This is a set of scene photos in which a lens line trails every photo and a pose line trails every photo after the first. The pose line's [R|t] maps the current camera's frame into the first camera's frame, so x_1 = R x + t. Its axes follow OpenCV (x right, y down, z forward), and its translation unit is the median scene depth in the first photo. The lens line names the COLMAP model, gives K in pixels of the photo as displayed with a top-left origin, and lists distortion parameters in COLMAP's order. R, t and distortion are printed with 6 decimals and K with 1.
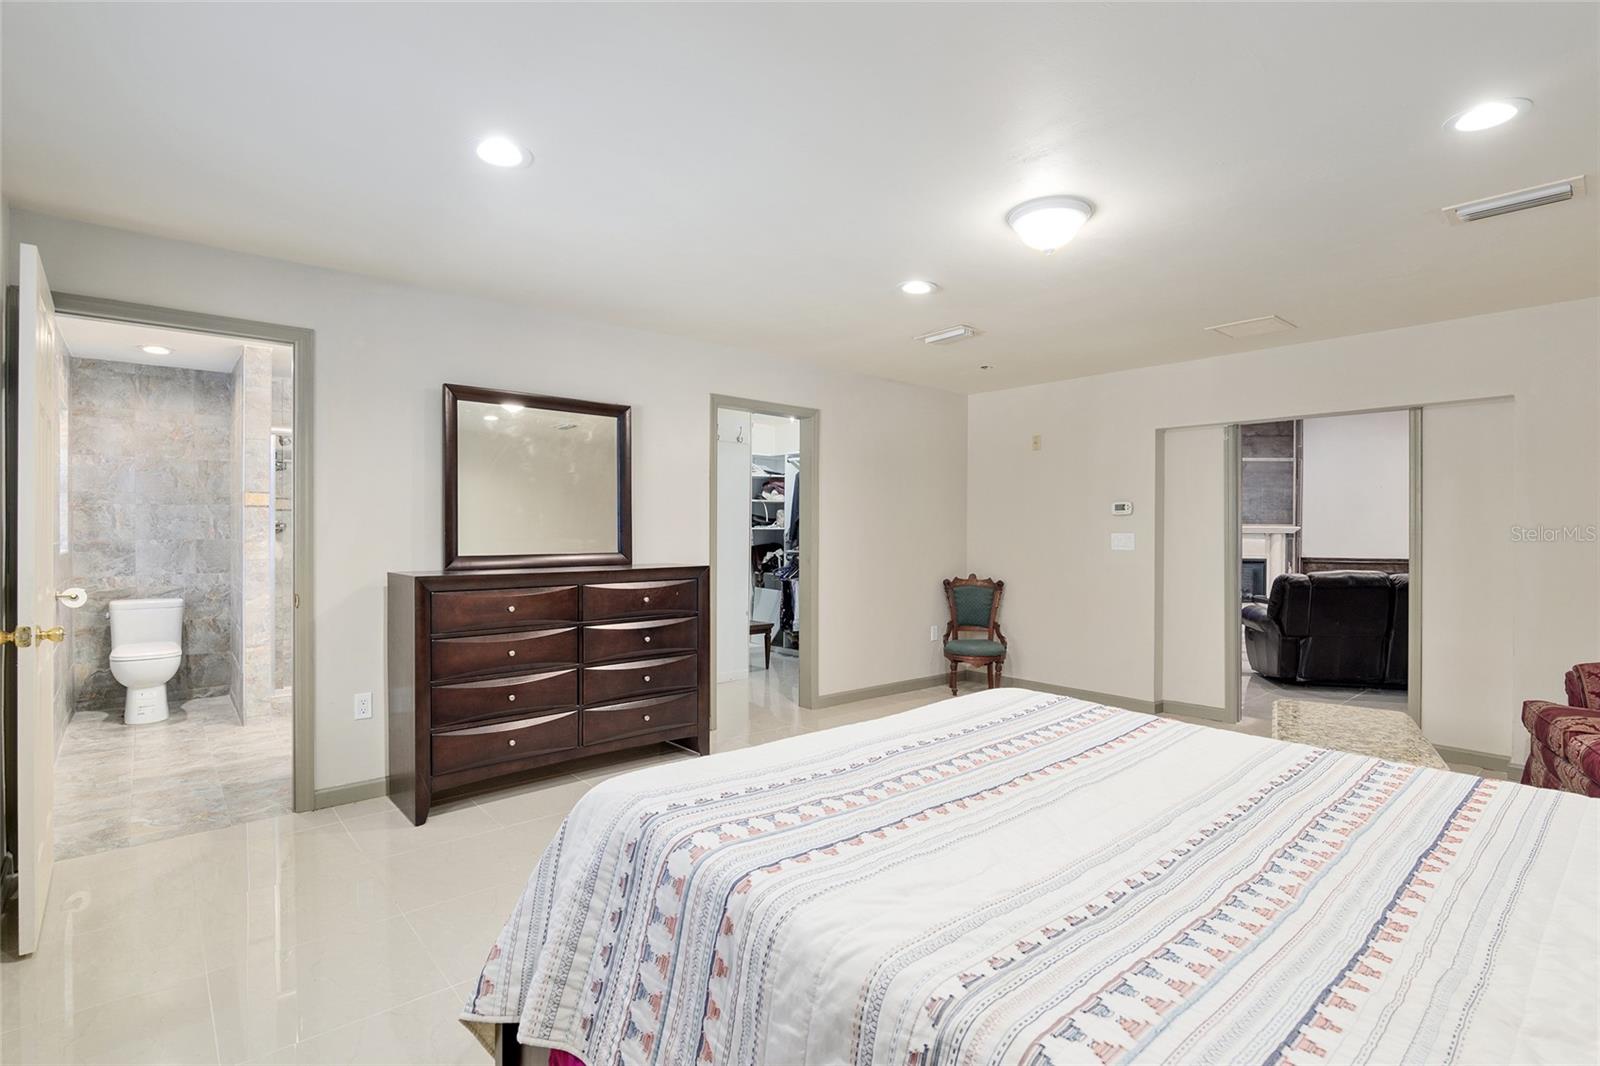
lens RADIAL K [[763.1, 0, 796.2], [0, 763.1, 532.0], [0, 0, 1]] dist [-0.009119, 0.002225]
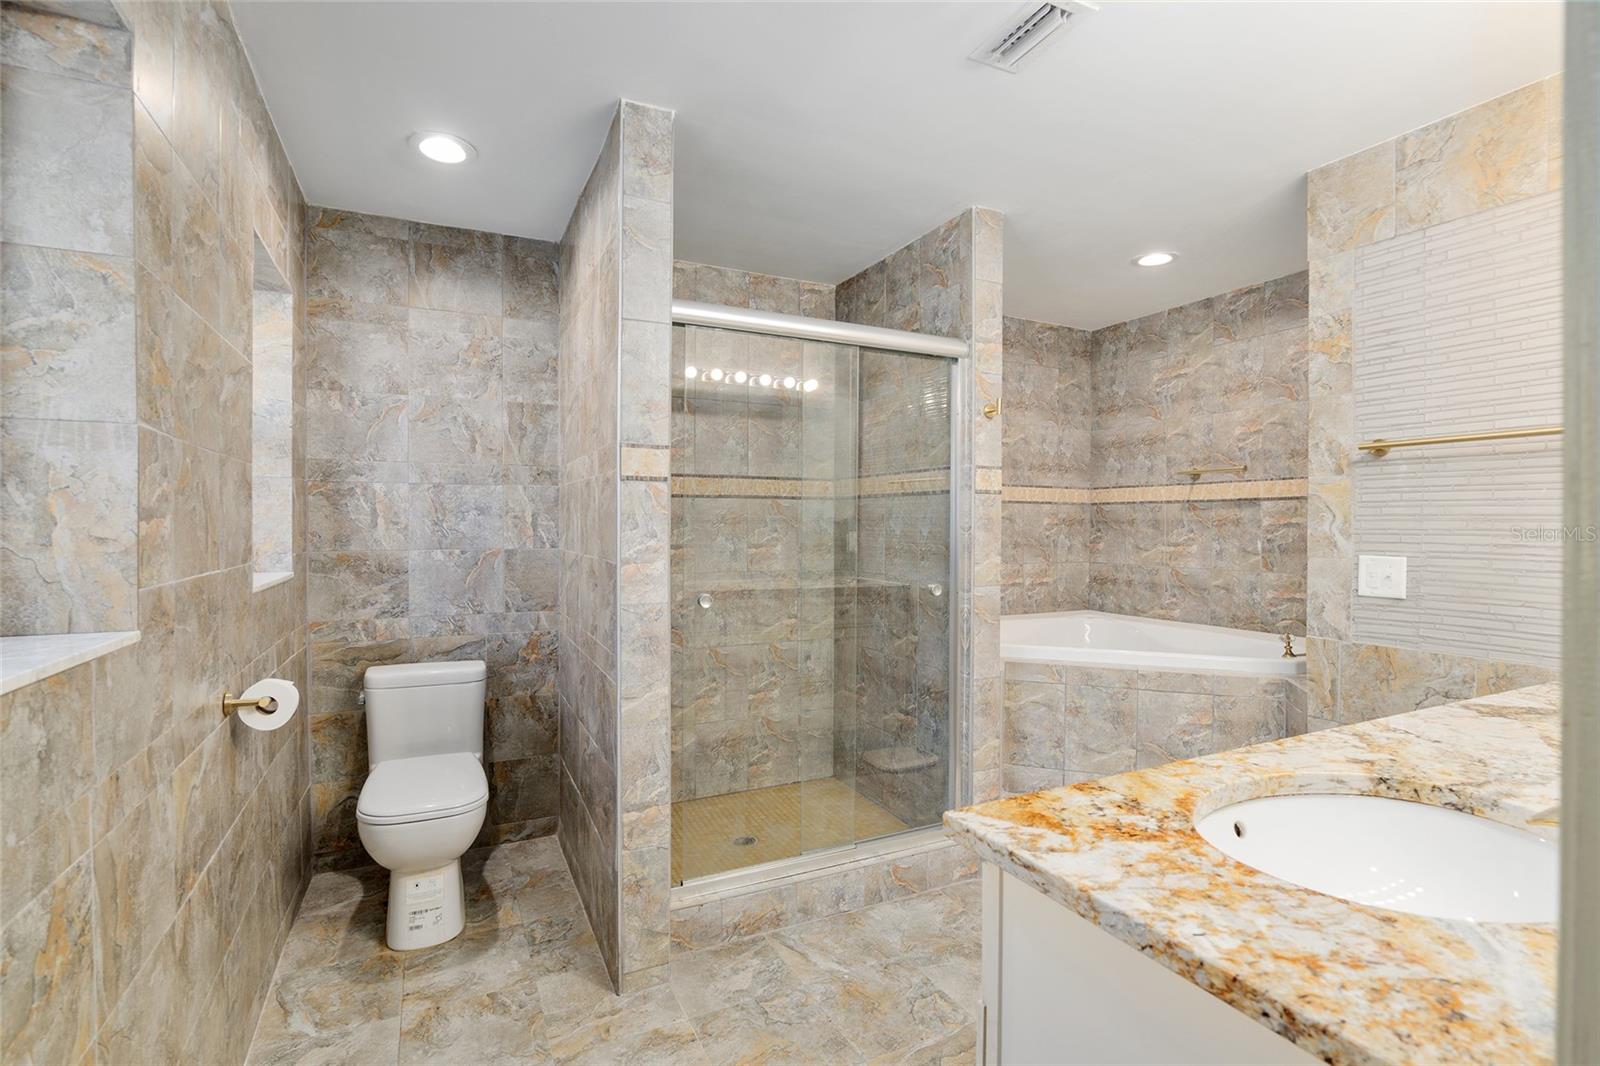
lens RADIAL K [[763.1, 0, 810.6], [0, 763.1, 529.8], [0, 0, 1]] dist [-0.009119, 0.002225]
pose [[0.969868, 0.002924, -0.243613, -0.467730], [-0.002024, 0.999990, 0.003946, -0.006839], [0.243622, -0.003334, 0.969864, 0.551424]]
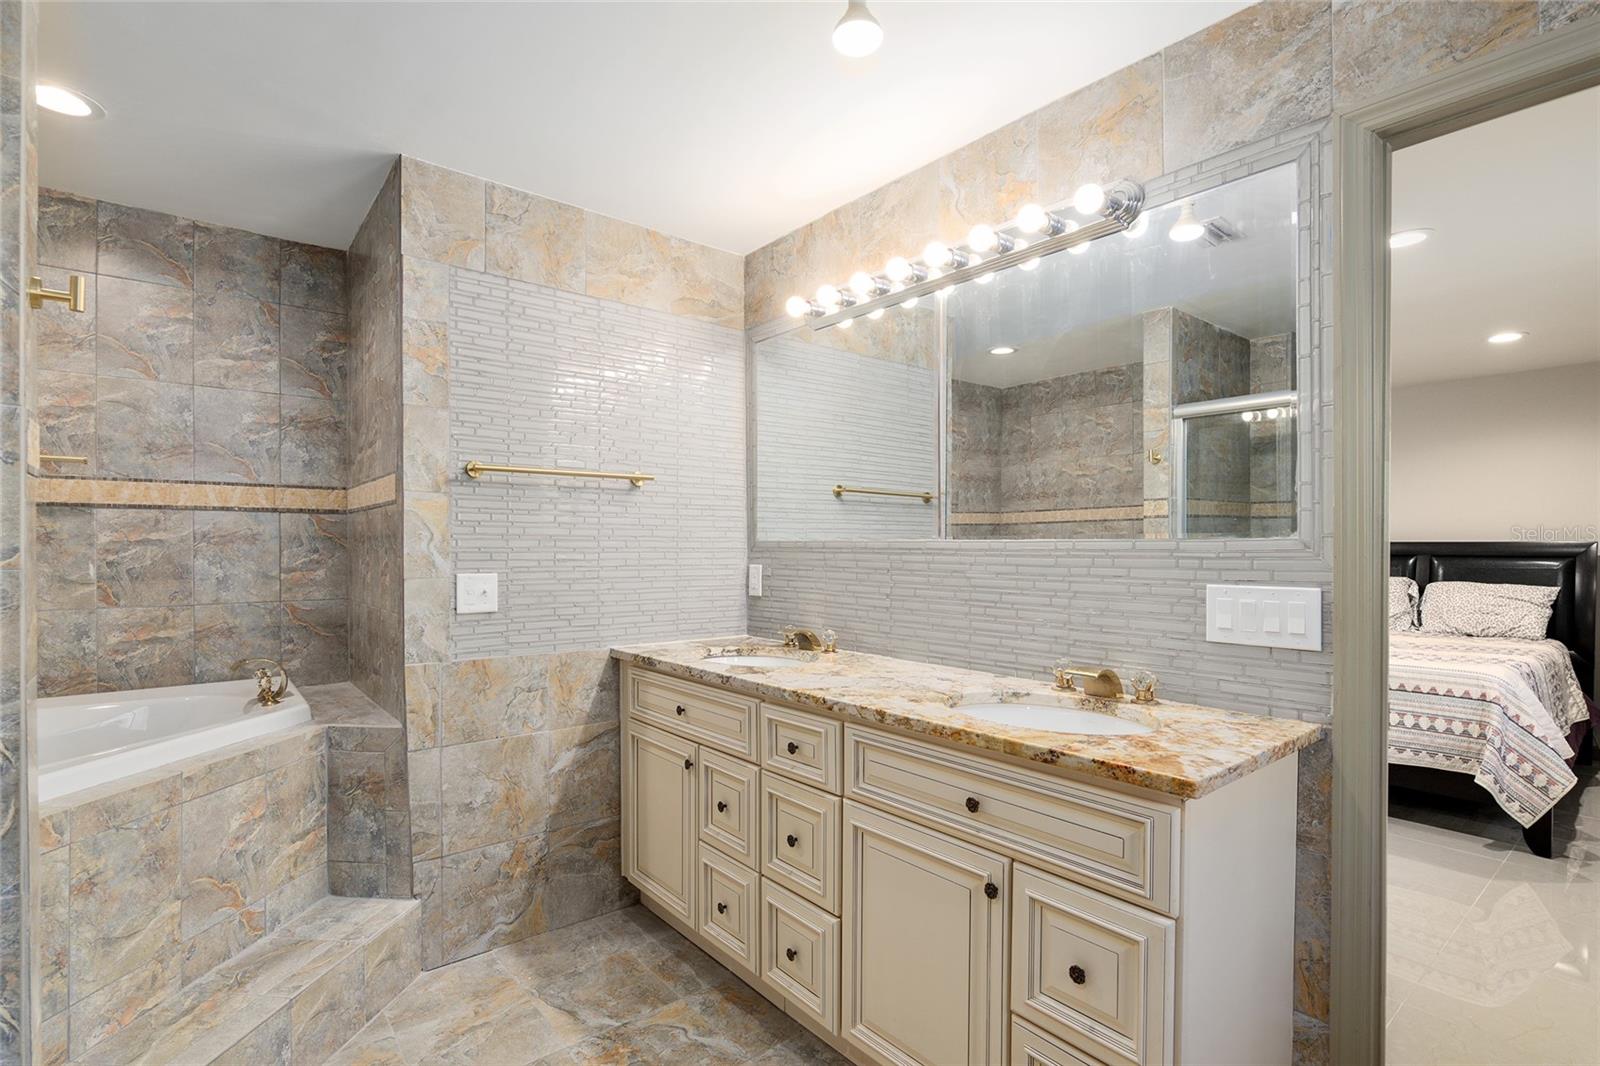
lens RADIAL K [[763.1, 0, 809.9], [0, 763.1, 549.6], [0, 0, 1]] dist [-0.009119, 0.002225]
pose [[0.024648, -0.007873, 0.999665, -0.819874], [-0.001618, 0.999967, 0.007915, -0.010044], [-0.999695, -0.001813, 0.024635, 0.979685]]
